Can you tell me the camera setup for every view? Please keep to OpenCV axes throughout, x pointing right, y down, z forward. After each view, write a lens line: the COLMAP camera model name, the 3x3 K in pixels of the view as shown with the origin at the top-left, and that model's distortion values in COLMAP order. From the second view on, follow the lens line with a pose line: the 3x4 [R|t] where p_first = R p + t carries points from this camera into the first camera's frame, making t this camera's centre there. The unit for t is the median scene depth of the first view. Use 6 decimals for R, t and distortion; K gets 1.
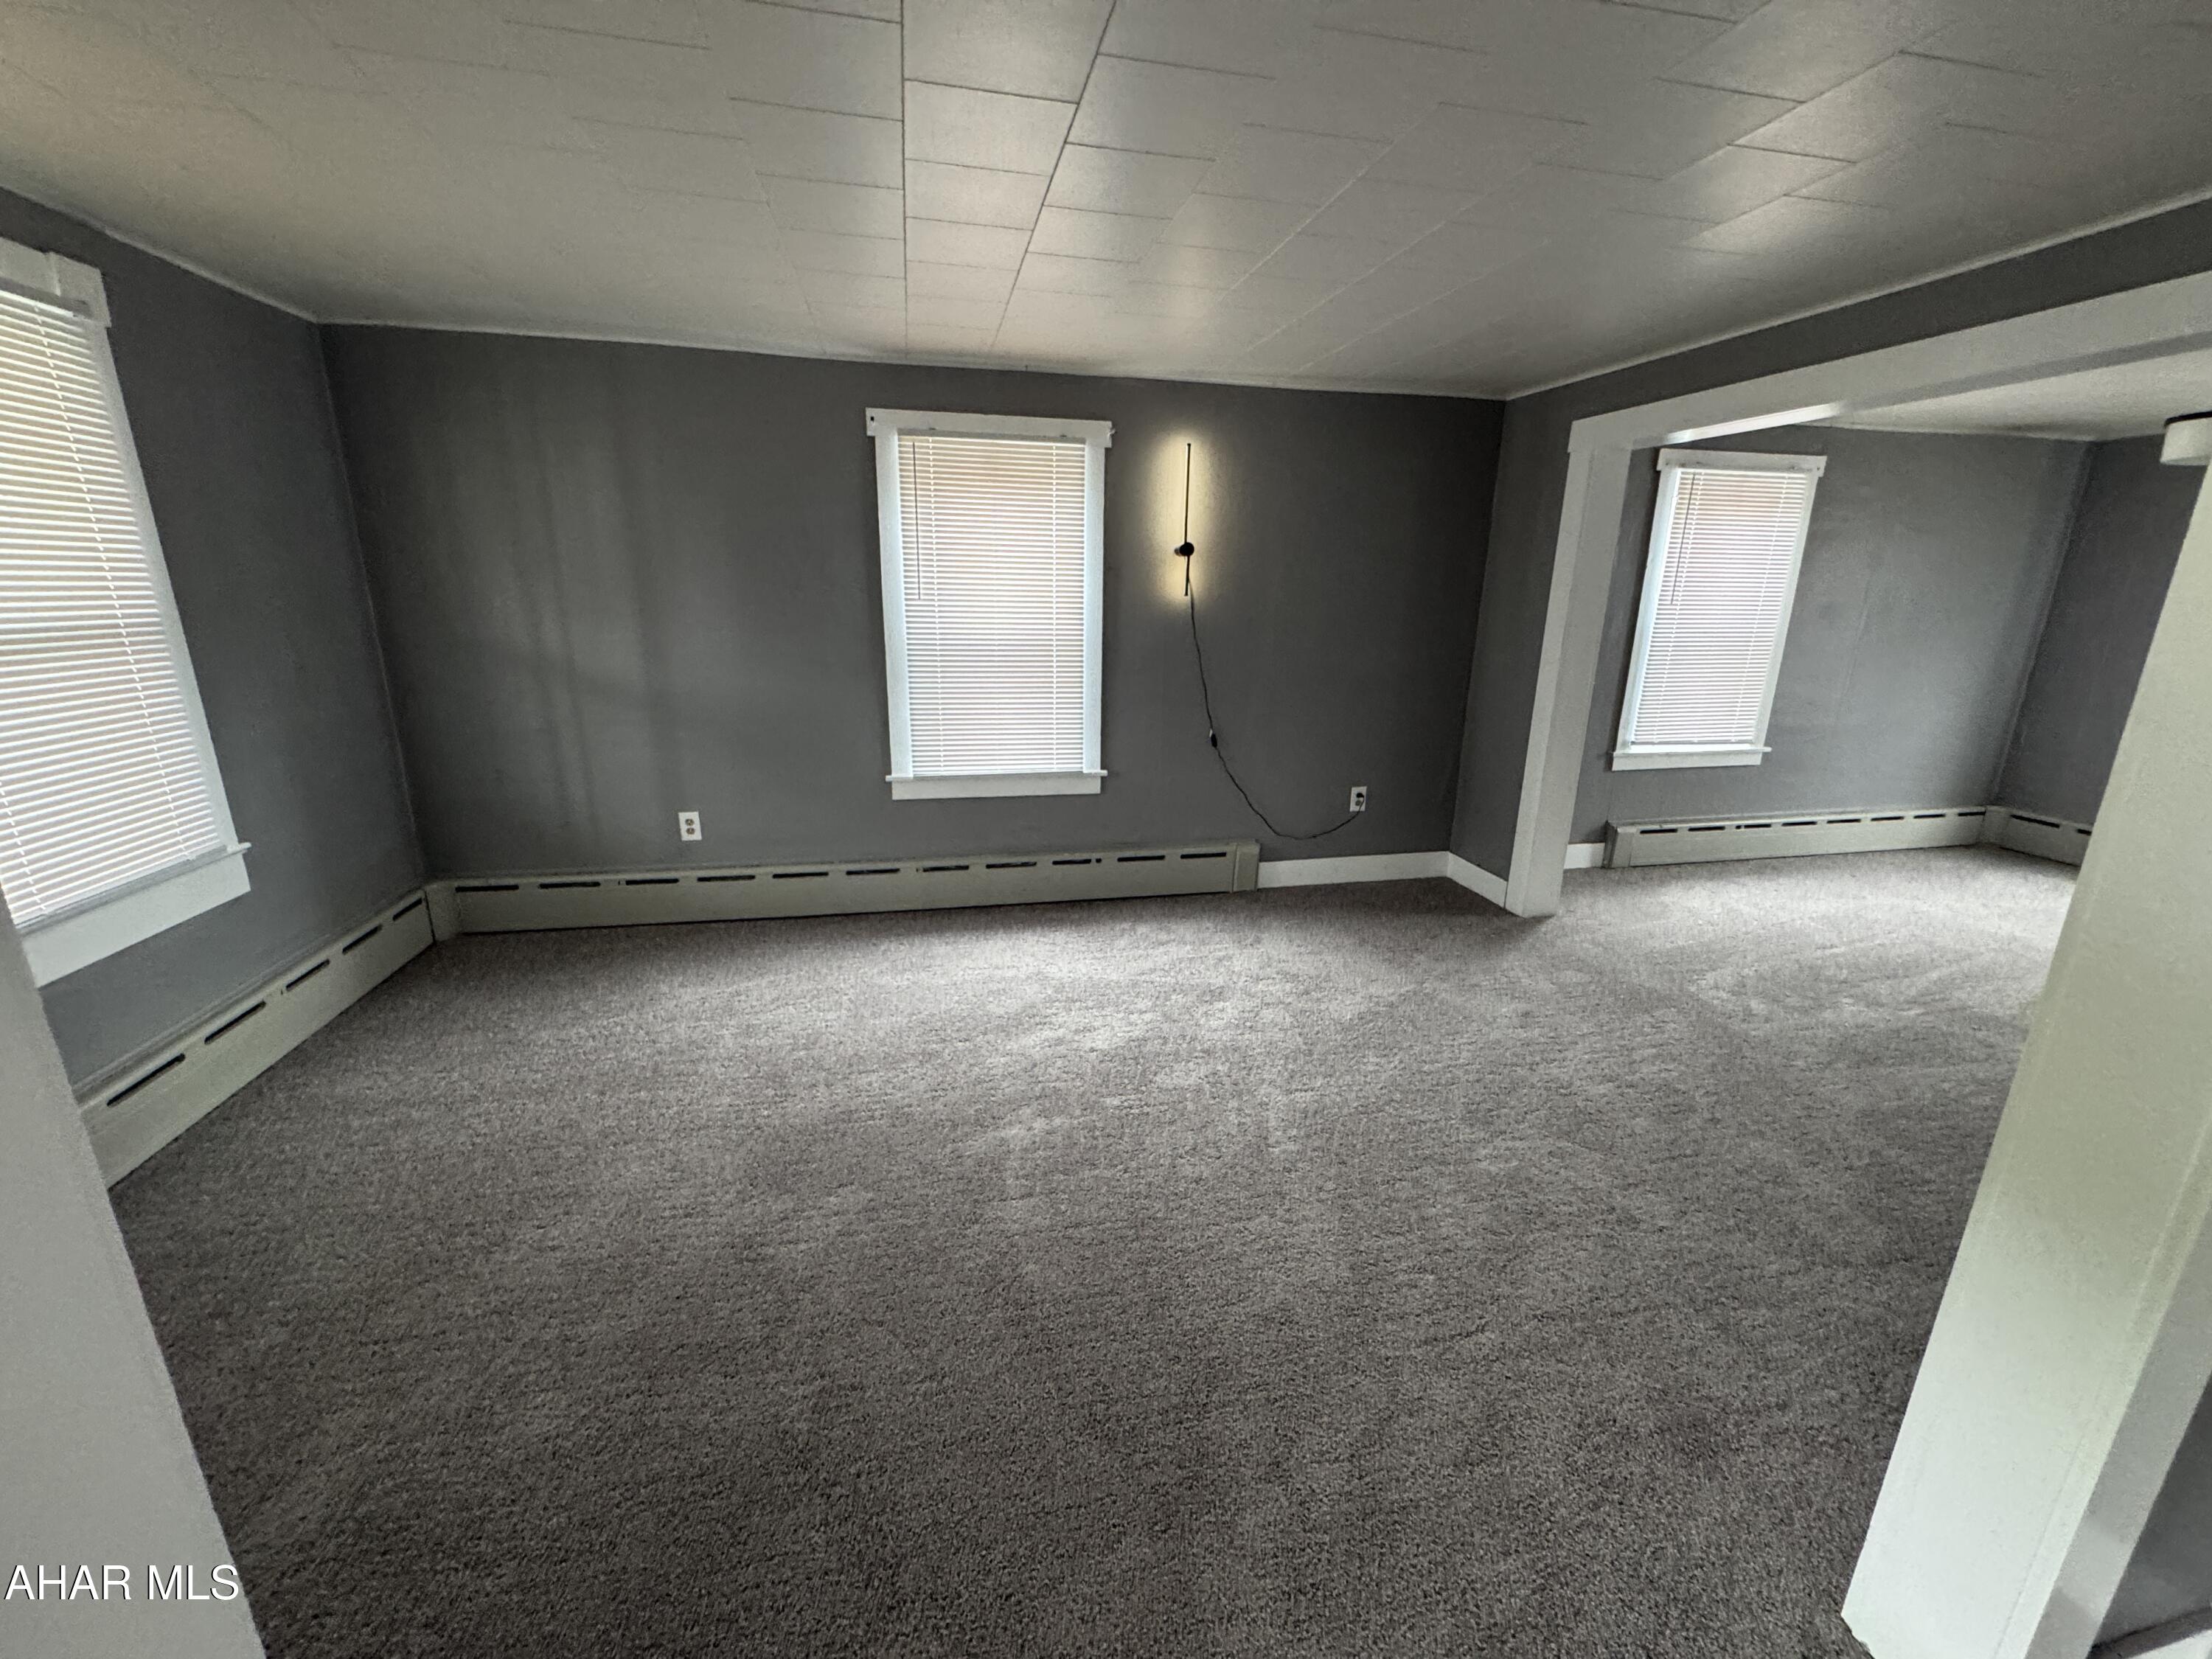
lens RADIAL K [[880.9, 0, 1118.5], [0, 880.9, 835.3], [0, 0, 1]] dist [-0.001448, -0.000569]
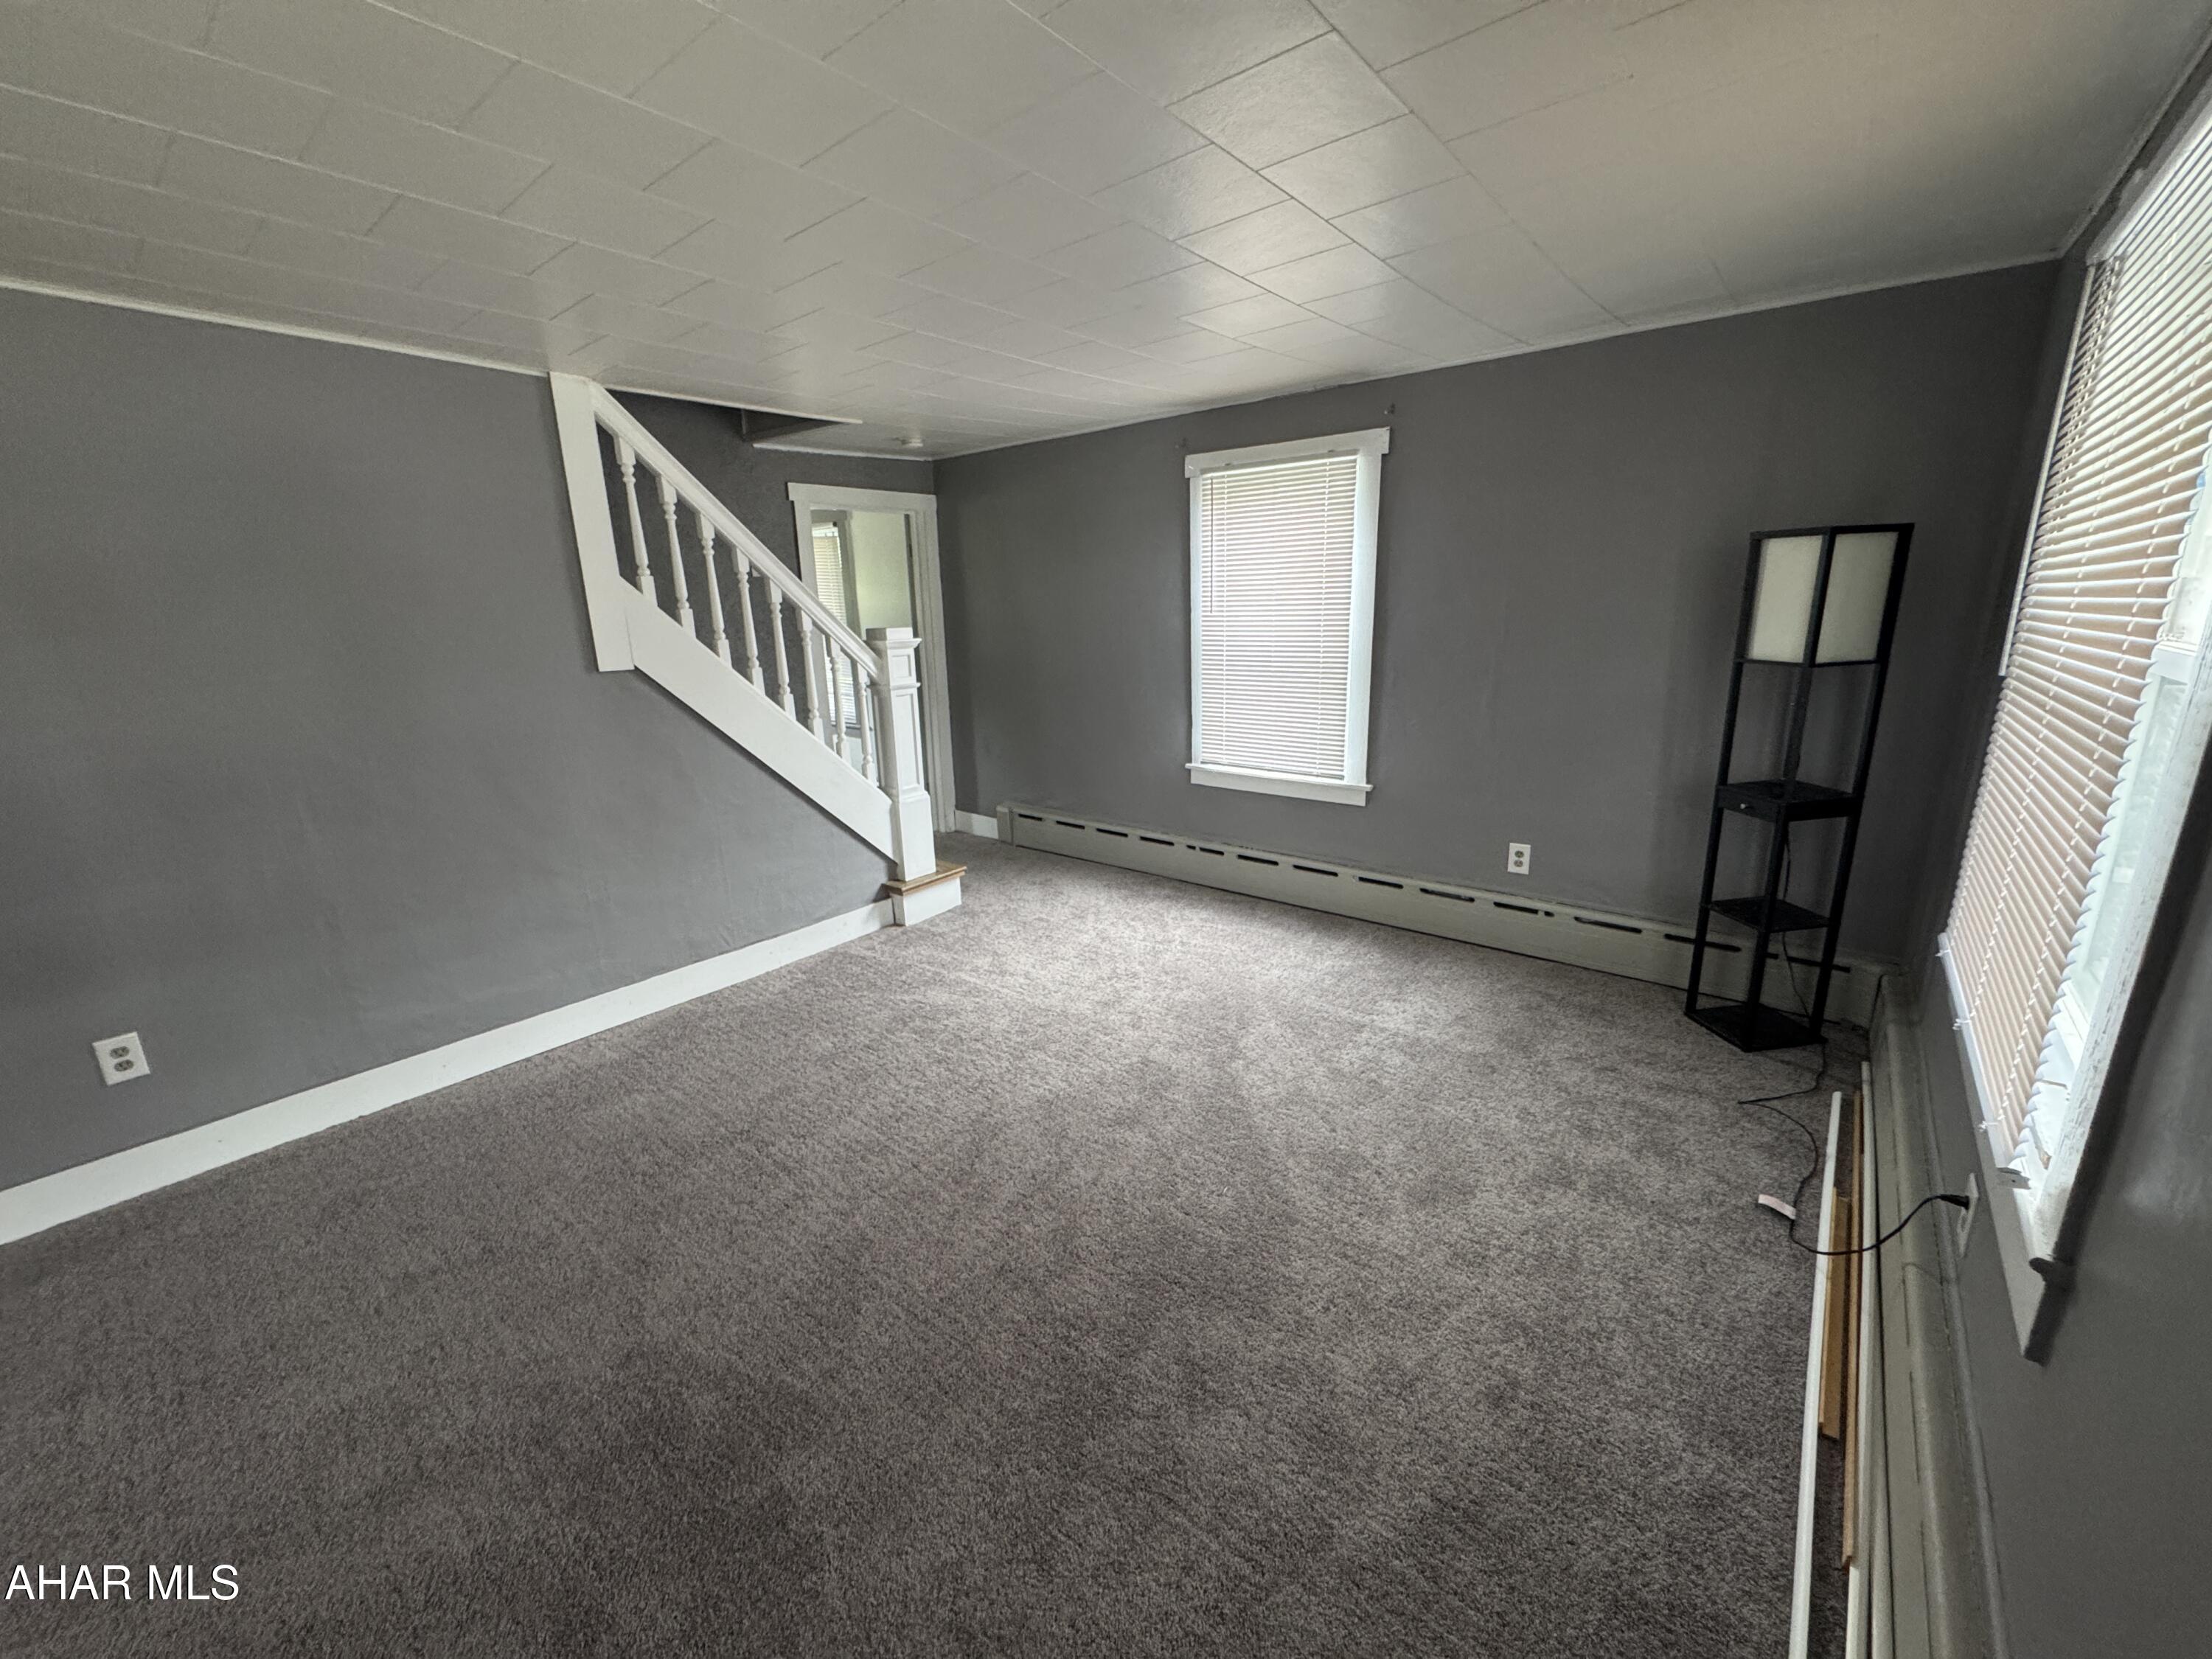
lens RADIAL K [[880.9, 0, 1123.4], [0, 880.9, 827.6], [0, 0, 1]] dist [-0.001448, -0.000569]
pose [[0.617960, 0.158279, -0.770113, 0.567114], [-0.195658, 0.979669, 0.044346, -0.017779], [0.761474, 0.123275, 0.636365, 0.188175]]
